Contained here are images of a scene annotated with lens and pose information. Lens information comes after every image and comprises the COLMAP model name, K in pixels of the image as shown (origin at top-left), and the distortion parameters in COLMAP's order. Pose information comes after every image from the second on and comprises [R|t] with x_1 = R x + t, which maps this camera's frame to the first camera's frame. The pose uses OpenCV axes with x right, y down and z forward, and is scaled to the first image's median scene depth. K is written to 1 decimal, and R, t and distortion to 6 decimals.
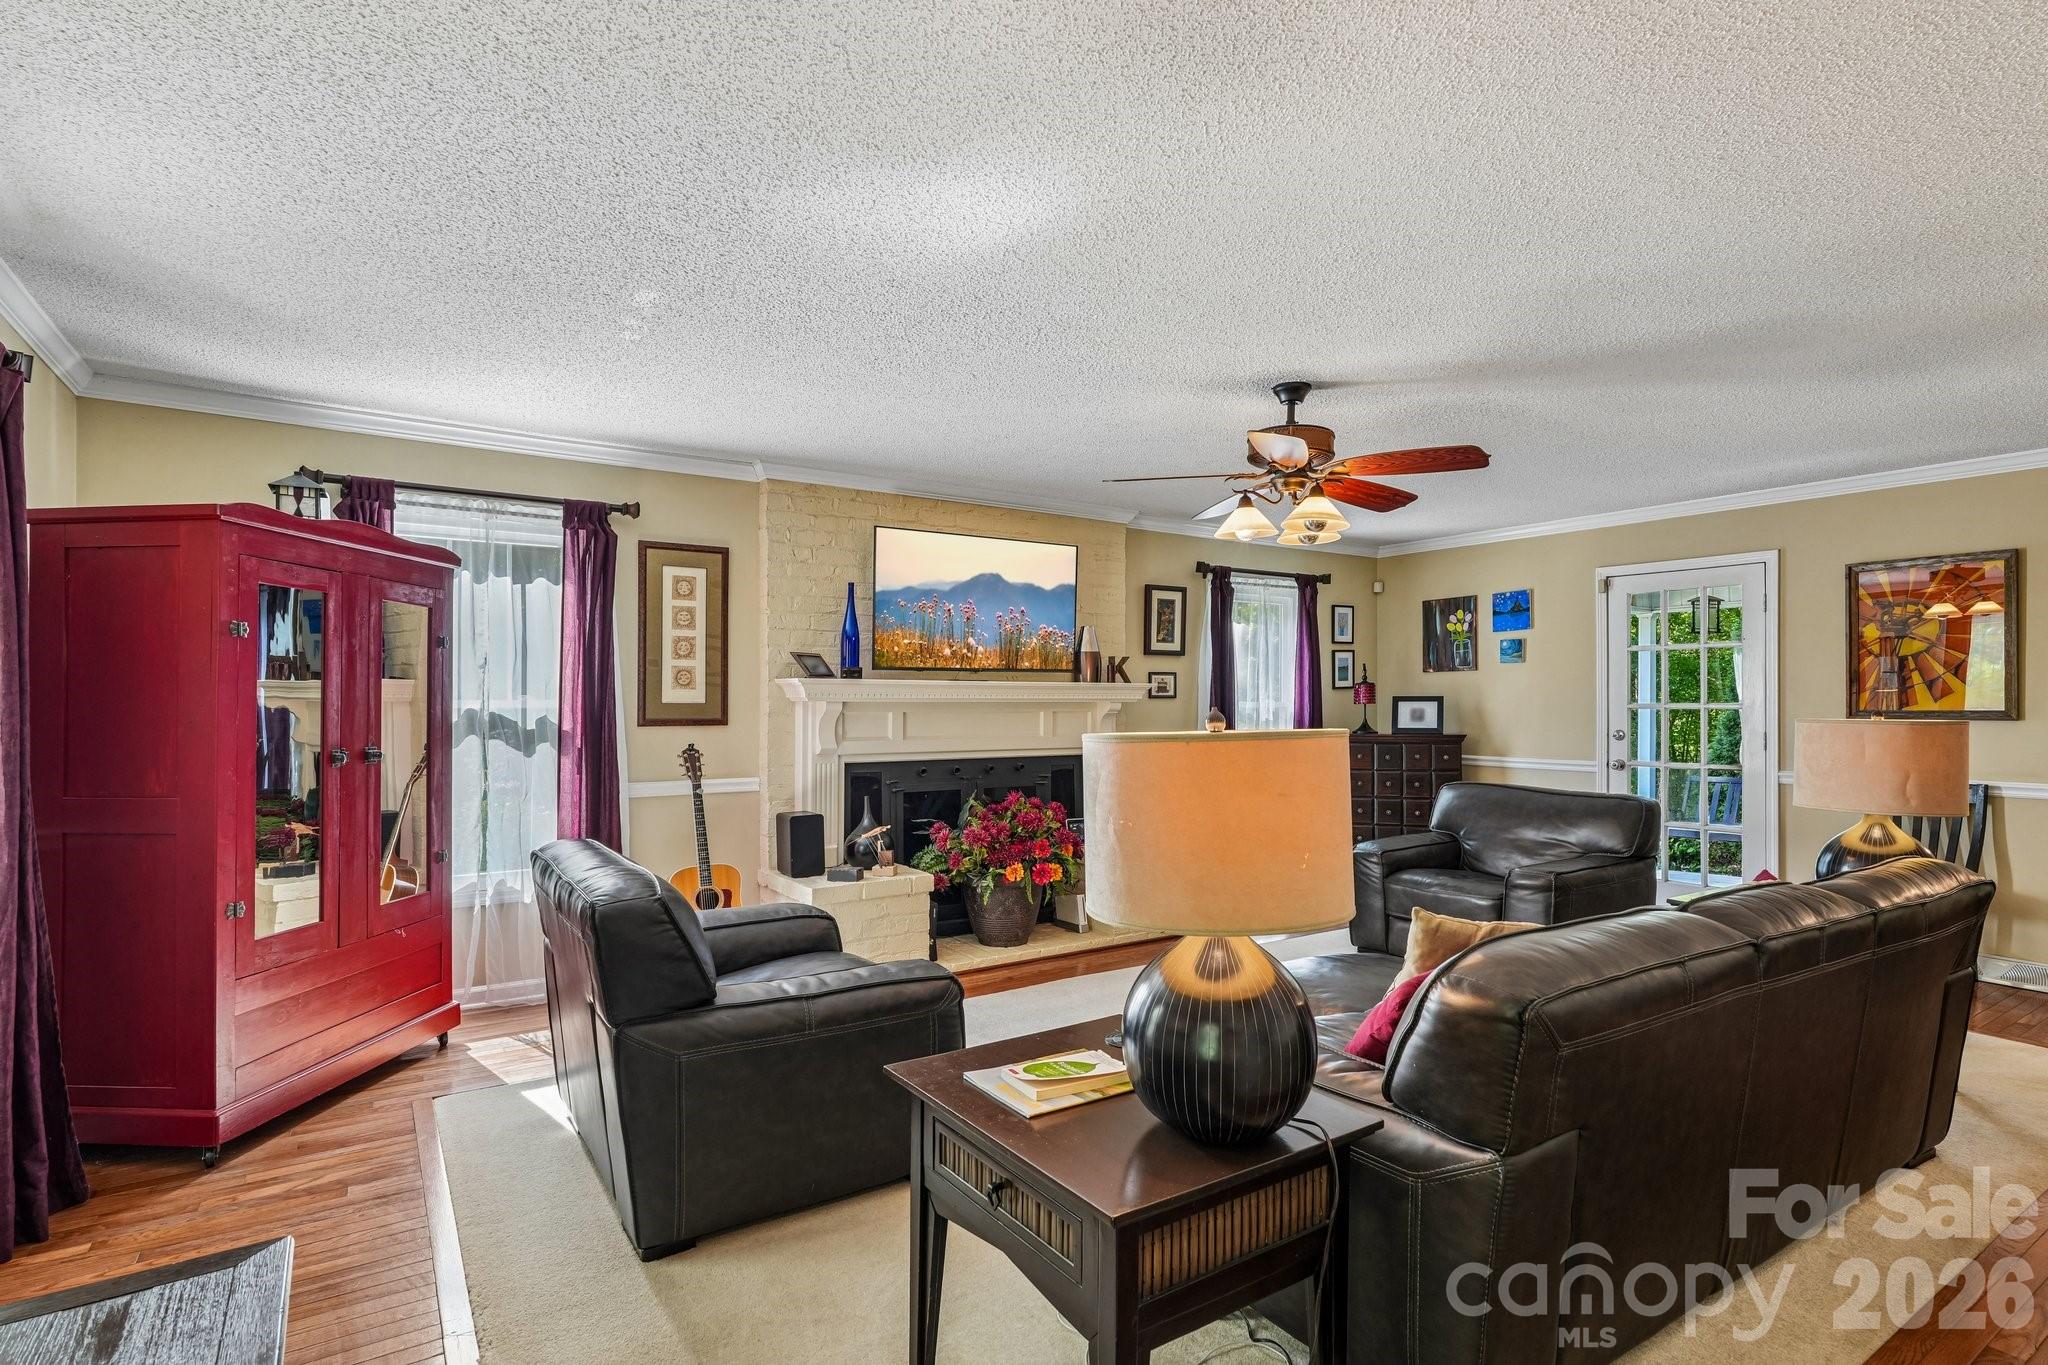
lens RADIAL K [[1013.5, 0, 1024.7], [0, 1013.5, 690.4], [0, 0, 1]] dist [0.004301, 0.001331]
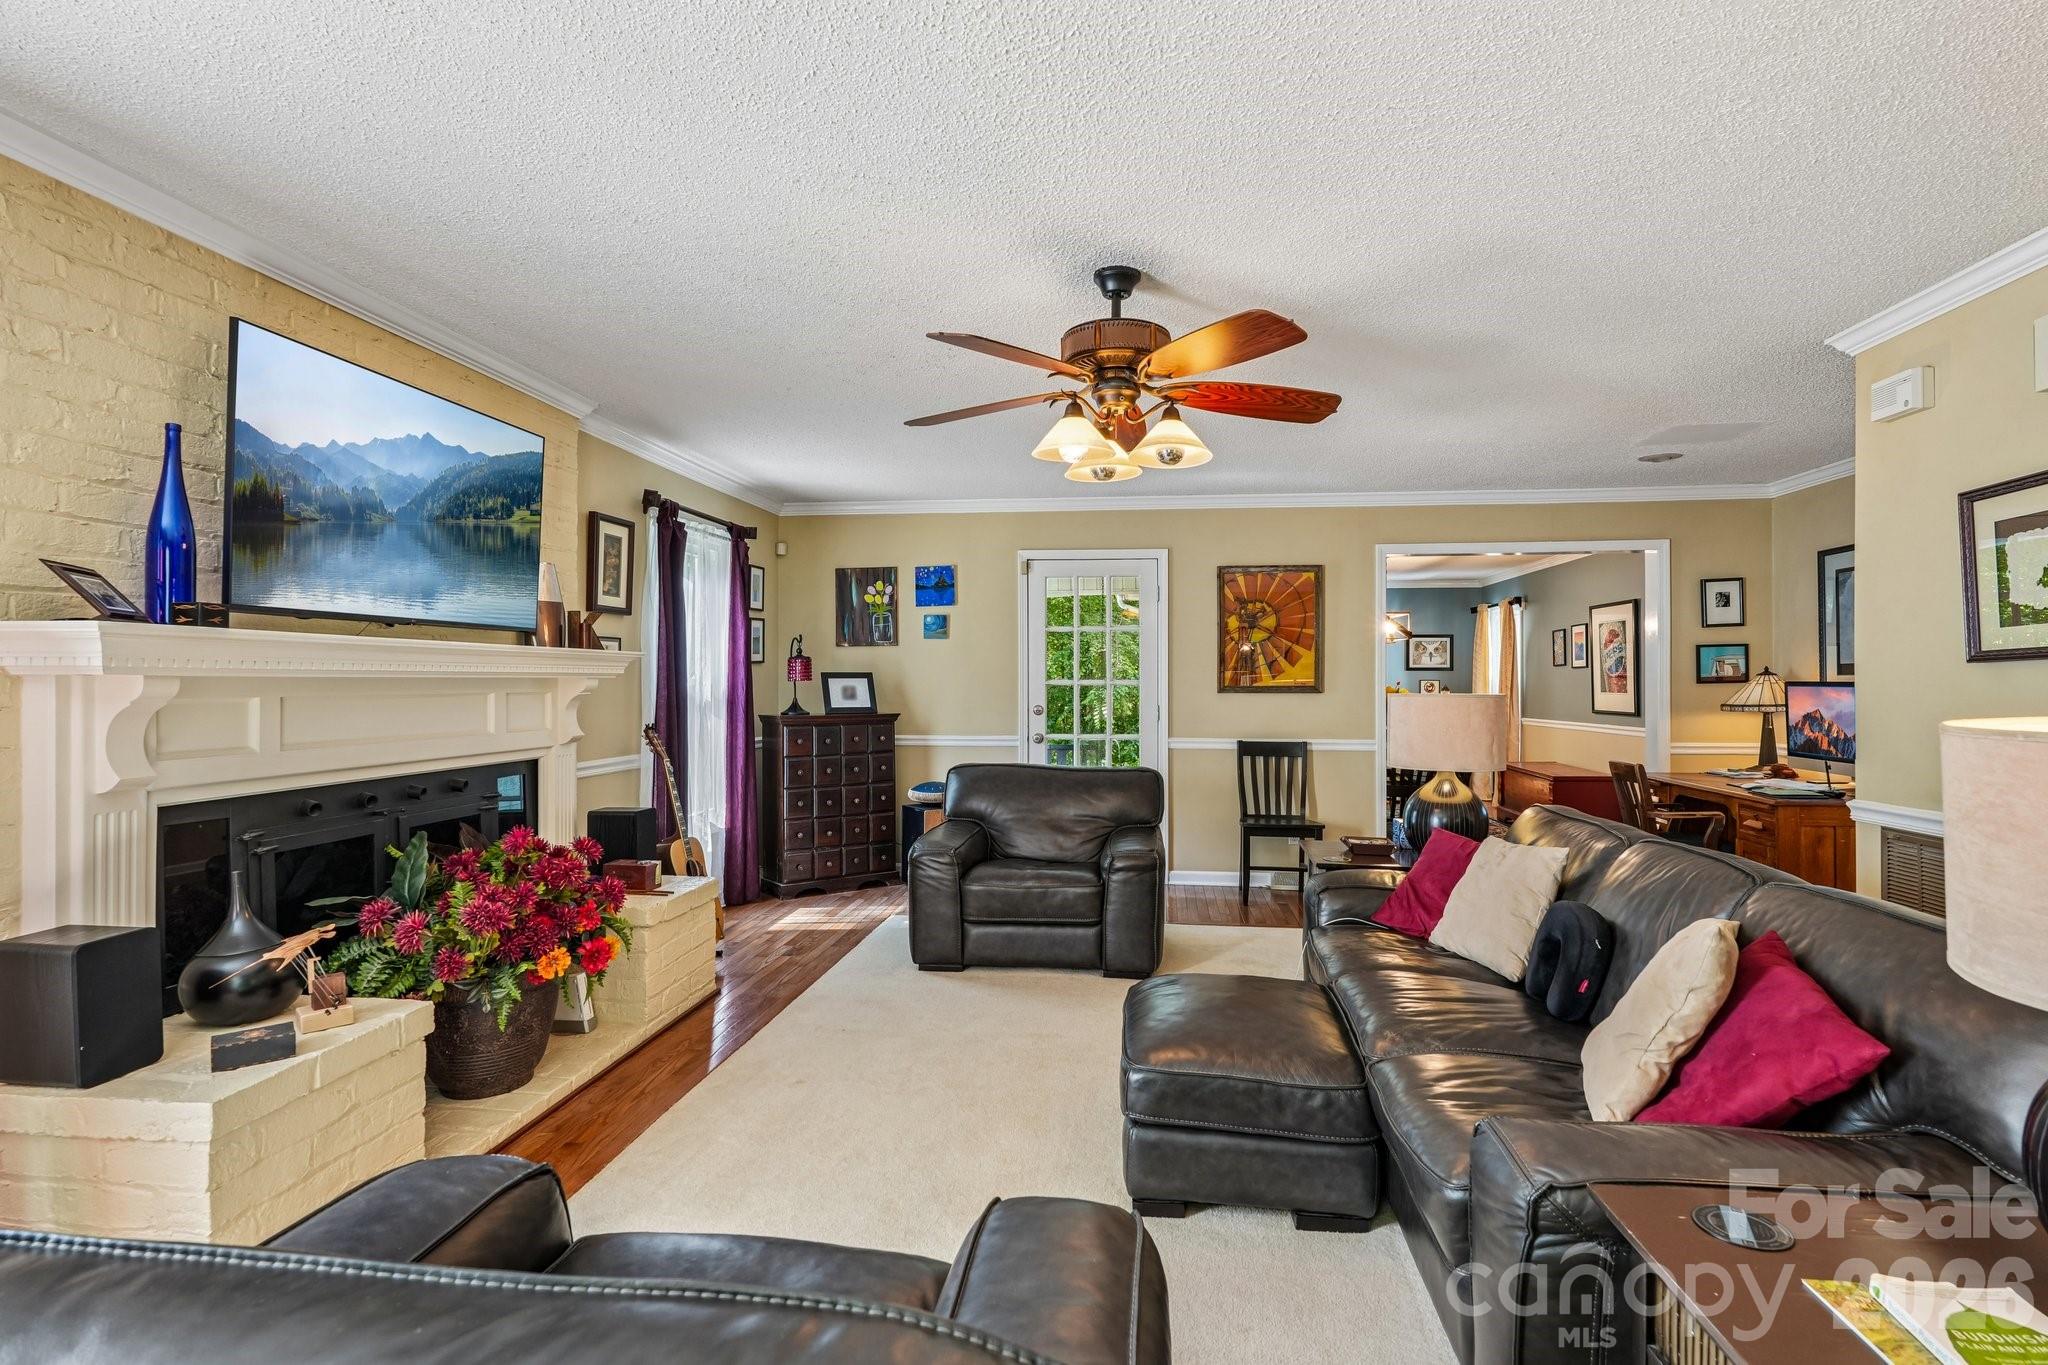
lens RADIAL K [[1012.1, 0, 1022.5], [0, 1012.1, 675.6], [0, 0, 1]] dist [0.003772, 0.000870]
pose [[0.658015, 0.003859, 0.752995, -0.250638], [-0.009920, 0.999945, 0.003544, 0.005001], [-0.752939, -0.009802, 0.658017, 0.365079]]
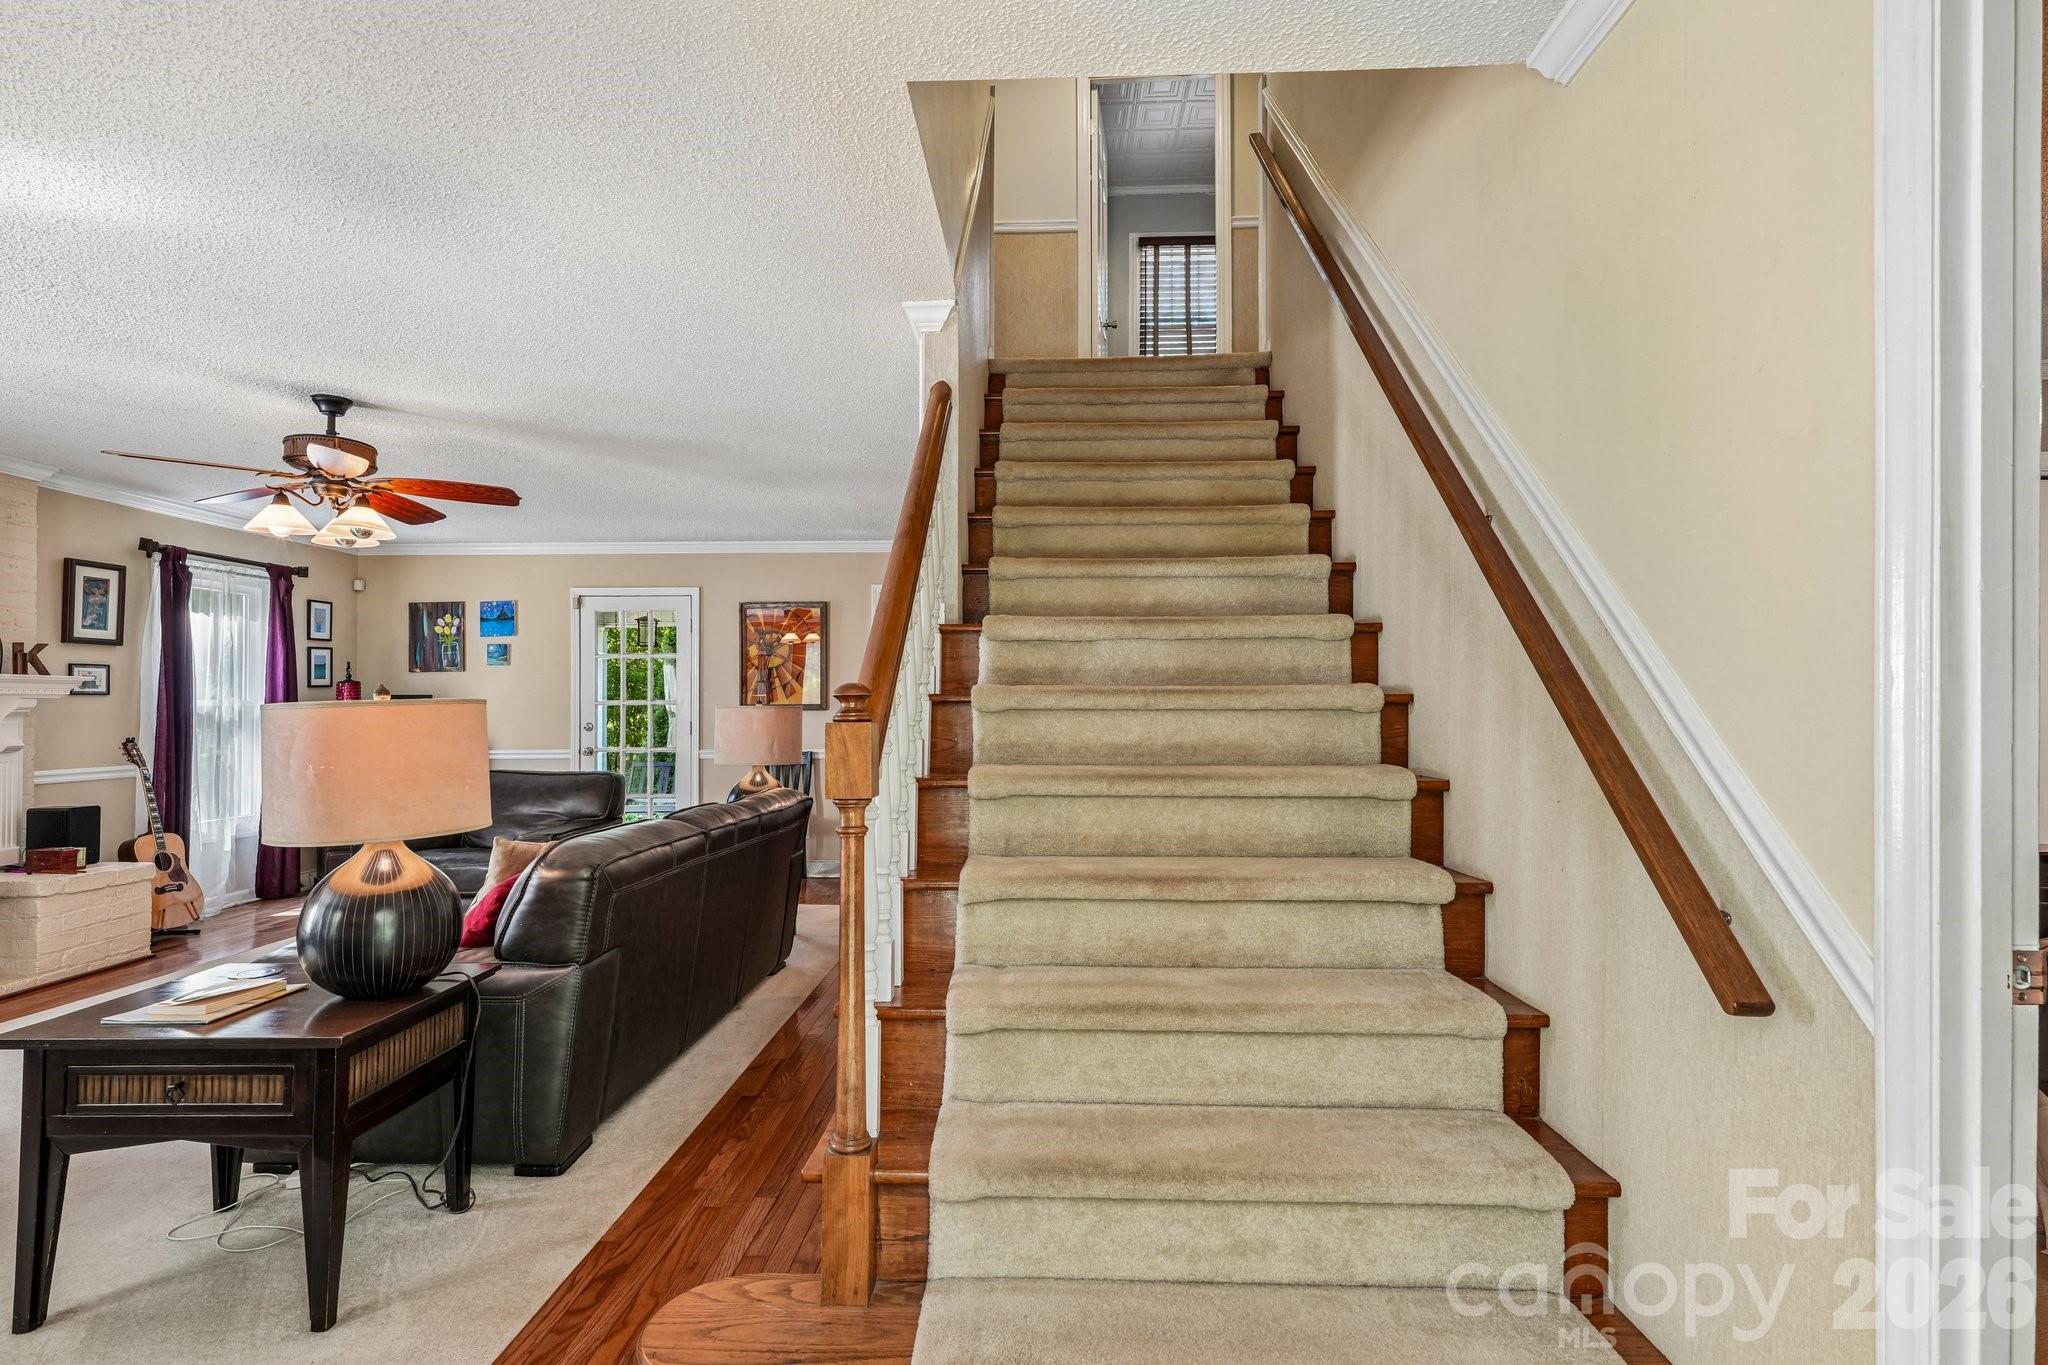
lens RADIAL K [[1034.7, 0, 1022.0], [0, 1034.7, 695.3], [0, 0, 1]] dist [0.001823, -0.000284]
pose [[0.579208, 0.005770, 0.815160, -0.139709], [-0.003458, 0.999983, -0.004621, 0.011309], [-0.815173, -0.000142, 0.579218, -0.156727]]
